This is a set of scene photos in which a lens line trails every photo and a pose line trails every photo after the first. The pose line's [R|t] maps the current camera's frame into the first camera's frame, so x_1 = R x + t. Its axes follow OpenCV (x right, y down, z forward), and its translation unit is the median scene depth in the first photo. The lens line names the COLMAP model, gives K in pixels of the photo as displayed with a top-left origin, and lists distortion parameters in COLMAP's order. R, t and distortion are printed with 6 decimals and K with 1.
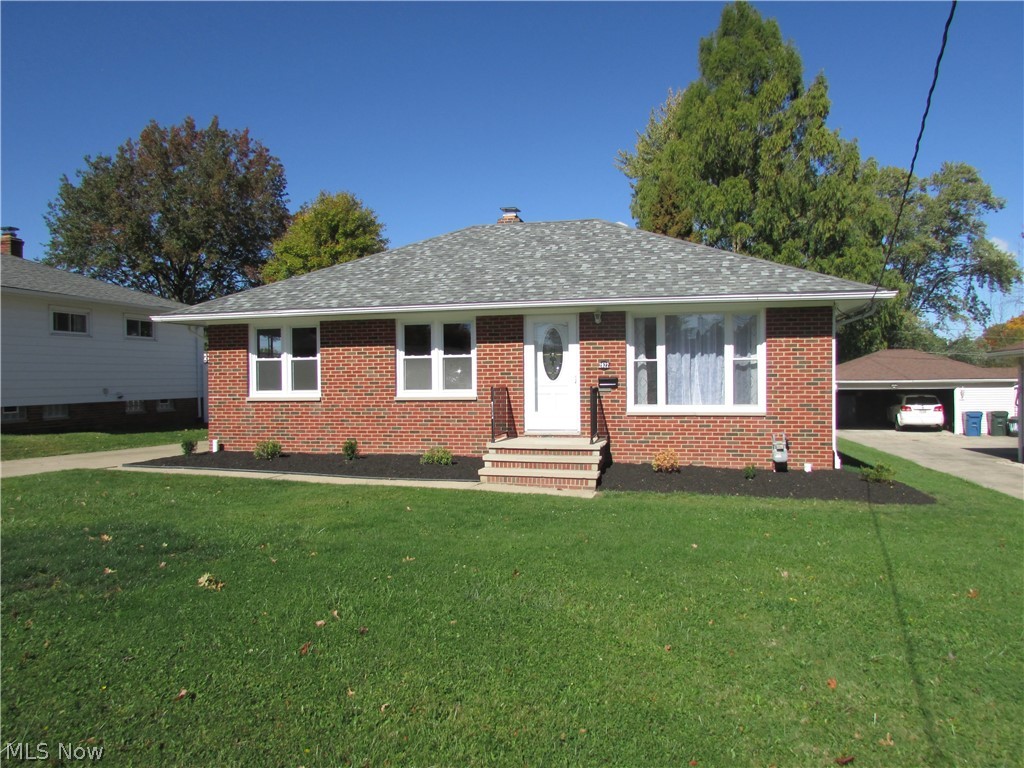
lens RADIAL K [[705.2, 0, 520.3], [0, 705.2, 381.0], [0, 0, 1]] dist [-0.020273, -0.003114]
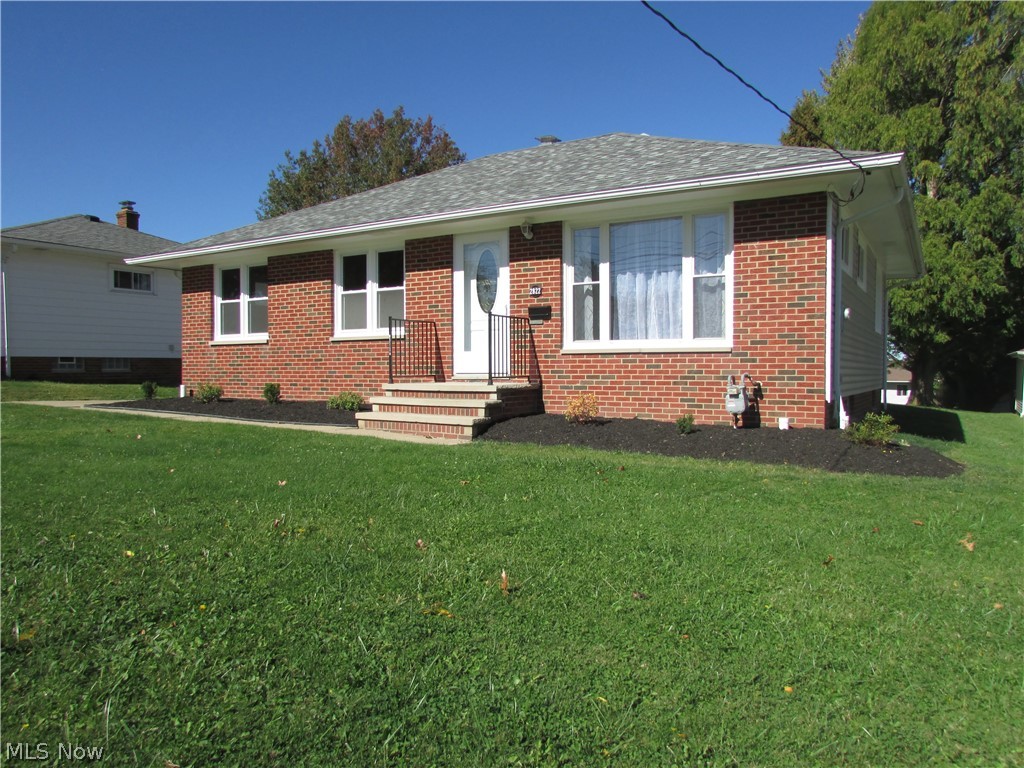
lens RADIAL K [[705.2, 0, 531.7], [0, 705.2, 395.3], [0, 0, 1]] dist [-0.020273, -0.003114]
pose [[0.956468, 0.016912, -0.291346, 0.327555], [-0.006294, 0.999283, 0.037342, 0.061515], [0.291768, -0.033882, 0.955889, 0.220467]]
